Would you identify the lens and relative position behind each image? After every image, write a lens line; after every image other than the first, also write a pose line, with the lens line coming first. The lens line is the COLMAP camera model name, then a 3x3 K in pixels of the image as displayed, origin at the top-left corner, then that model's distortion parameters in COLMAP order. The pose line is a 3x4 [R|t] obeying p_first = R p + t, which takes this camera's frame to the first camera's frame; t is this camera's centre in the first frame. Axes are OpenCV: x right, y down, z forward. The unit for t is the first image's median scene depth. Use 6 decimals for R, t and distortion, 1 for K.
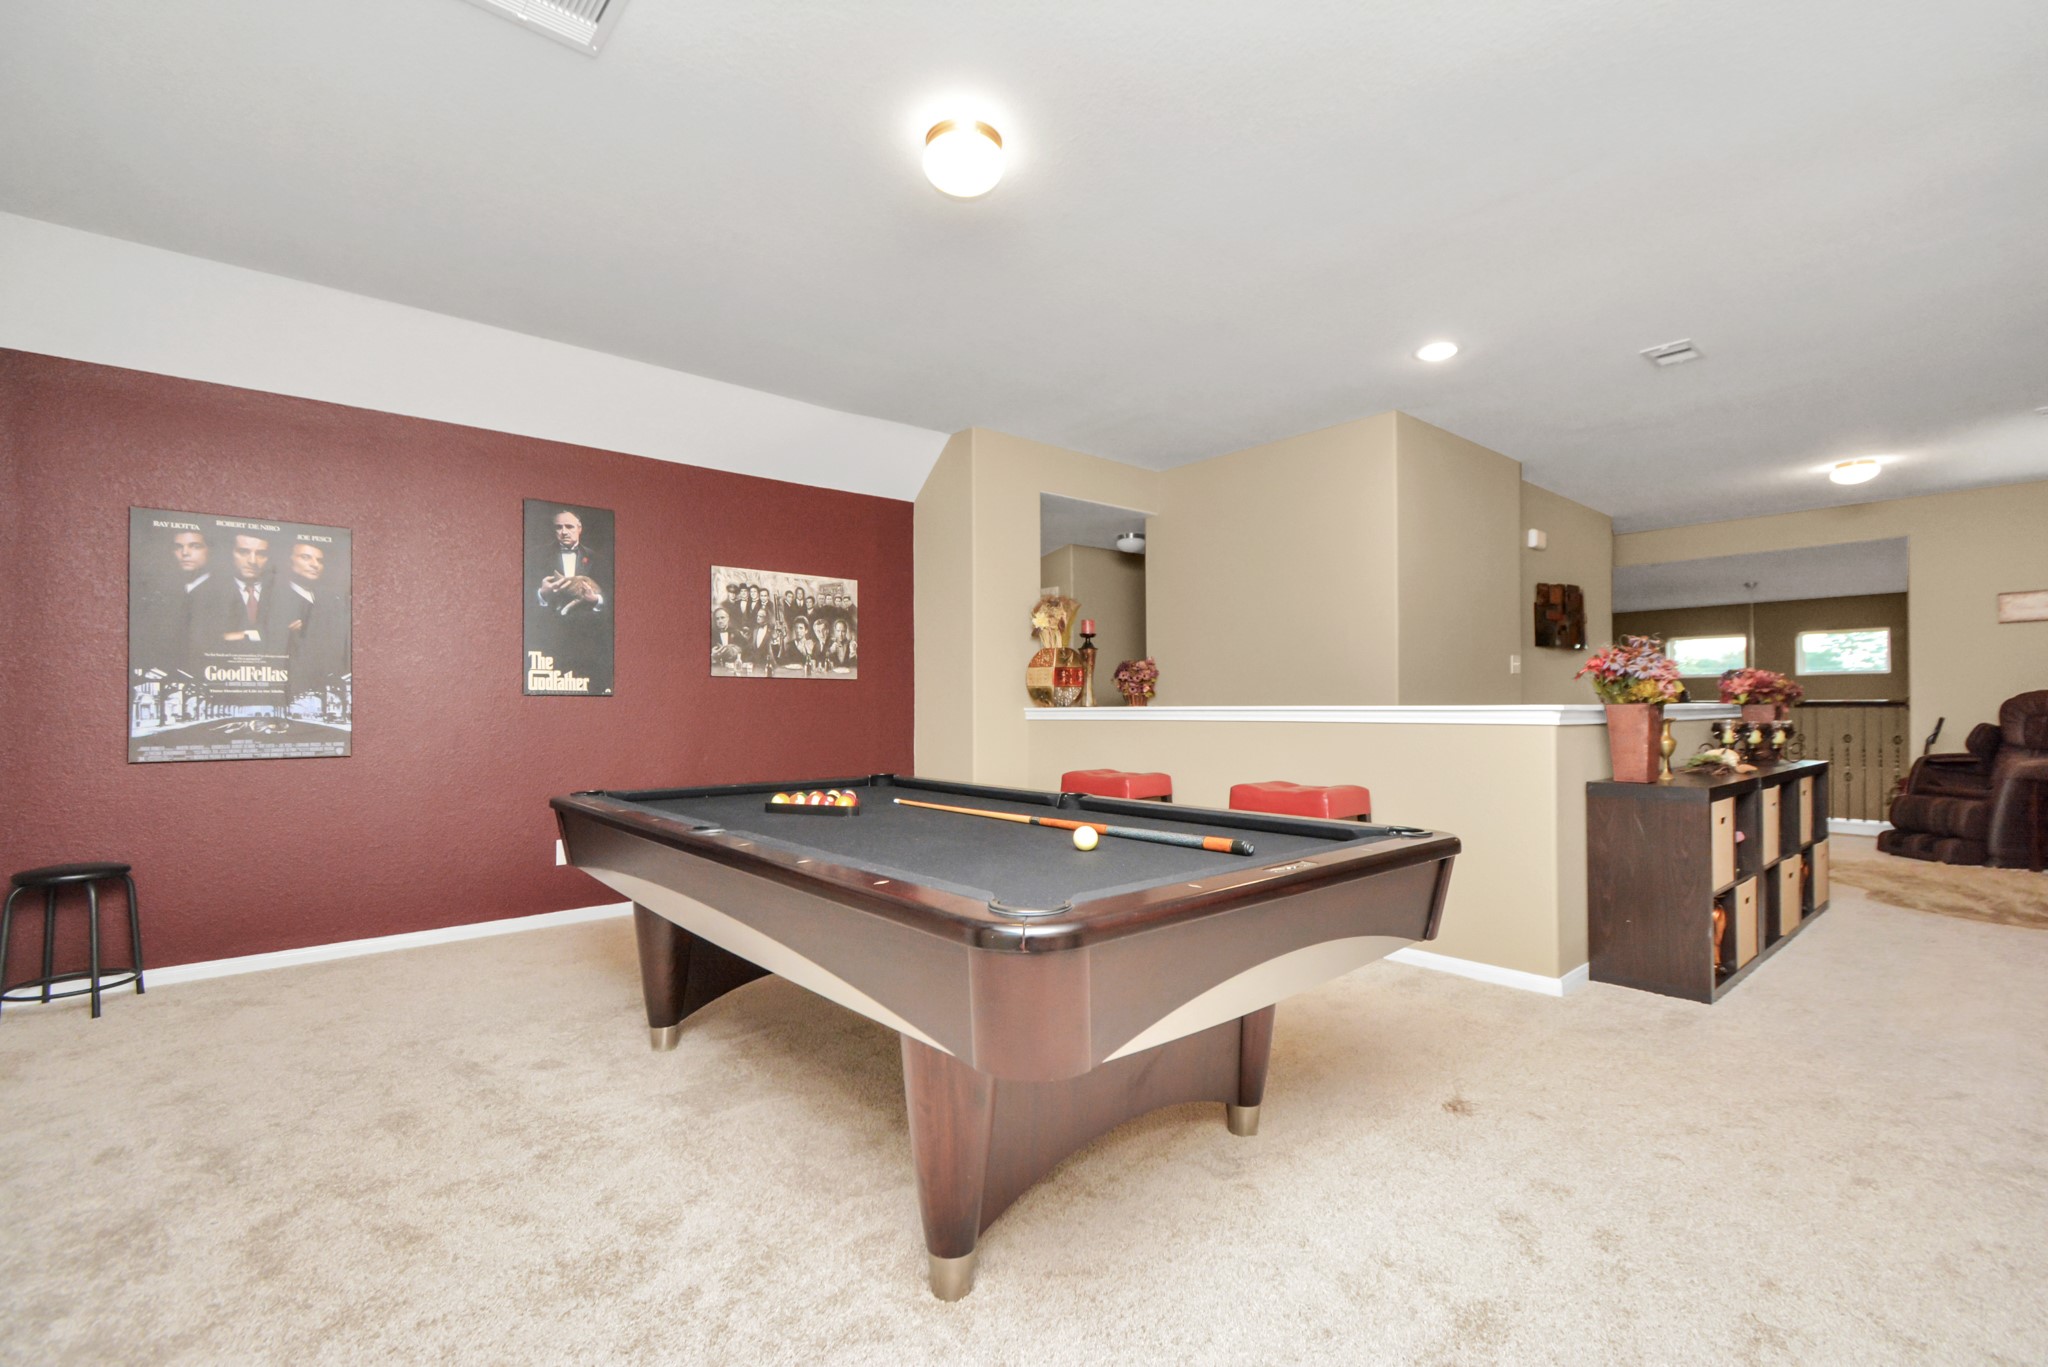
lens RADIAL K [[912.9, 0, 1008.9], [0, 912.9, 697.3], [0, 0, 1]] dist [0.001563, 0.000192]
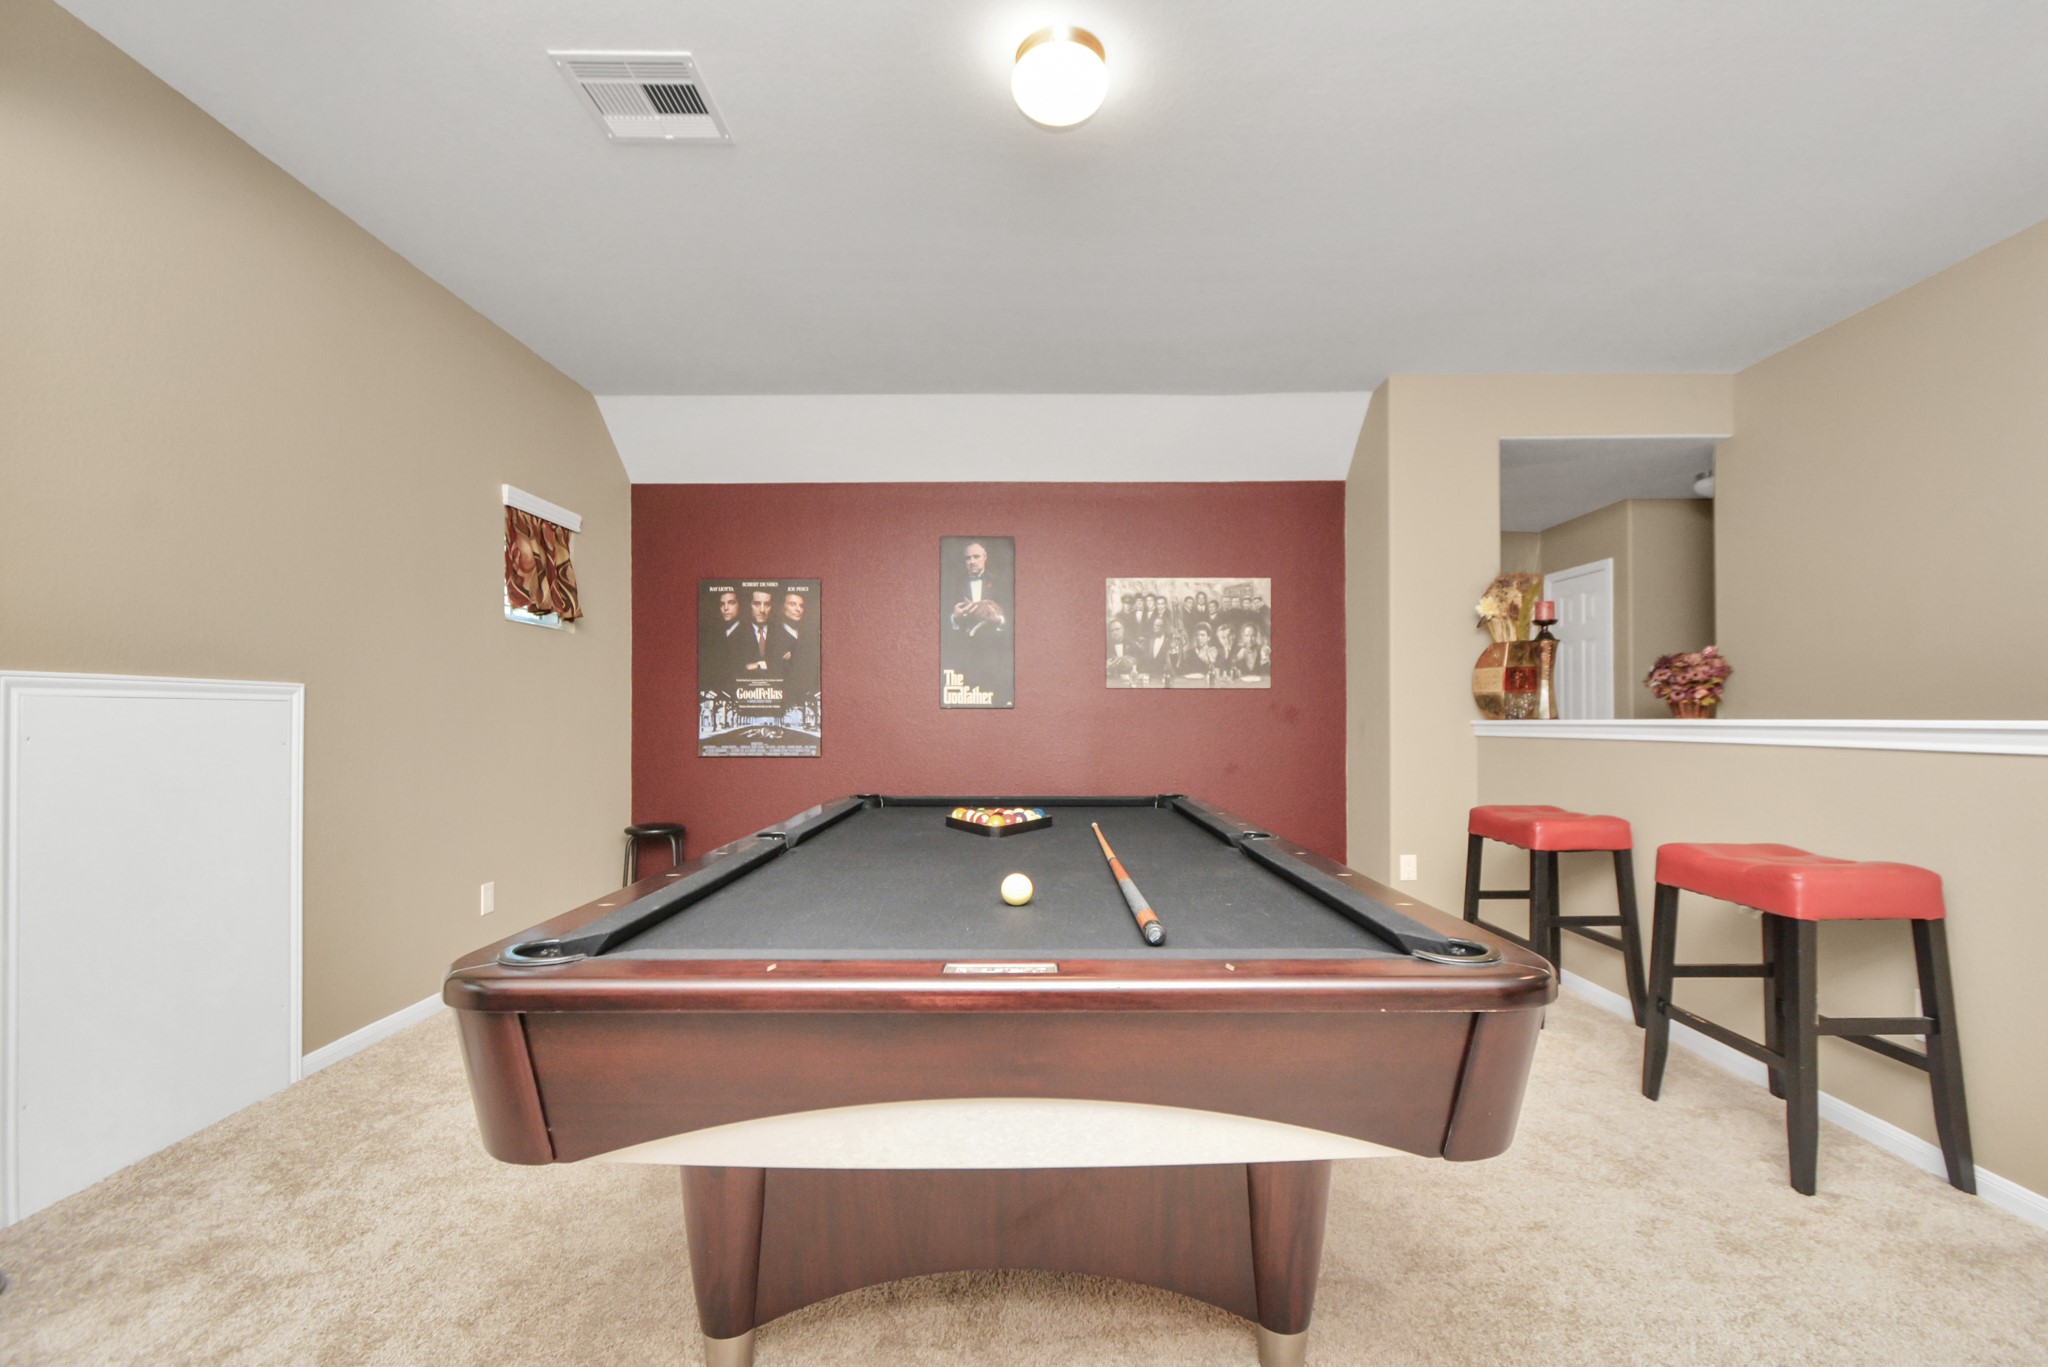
lens RADIAL K [[912.9, 0, 1008.9], [0, 912.9, 697.3], [0, 0, 1]] dist [0.001563, 0.000192]
pose [[0.750854, -0.013162, -0.660338, 0.251484], [0.005195, 0.999888, -0.014023, 0.000482], [0.660448, 0.007099, 0.750838, 0.170778]]
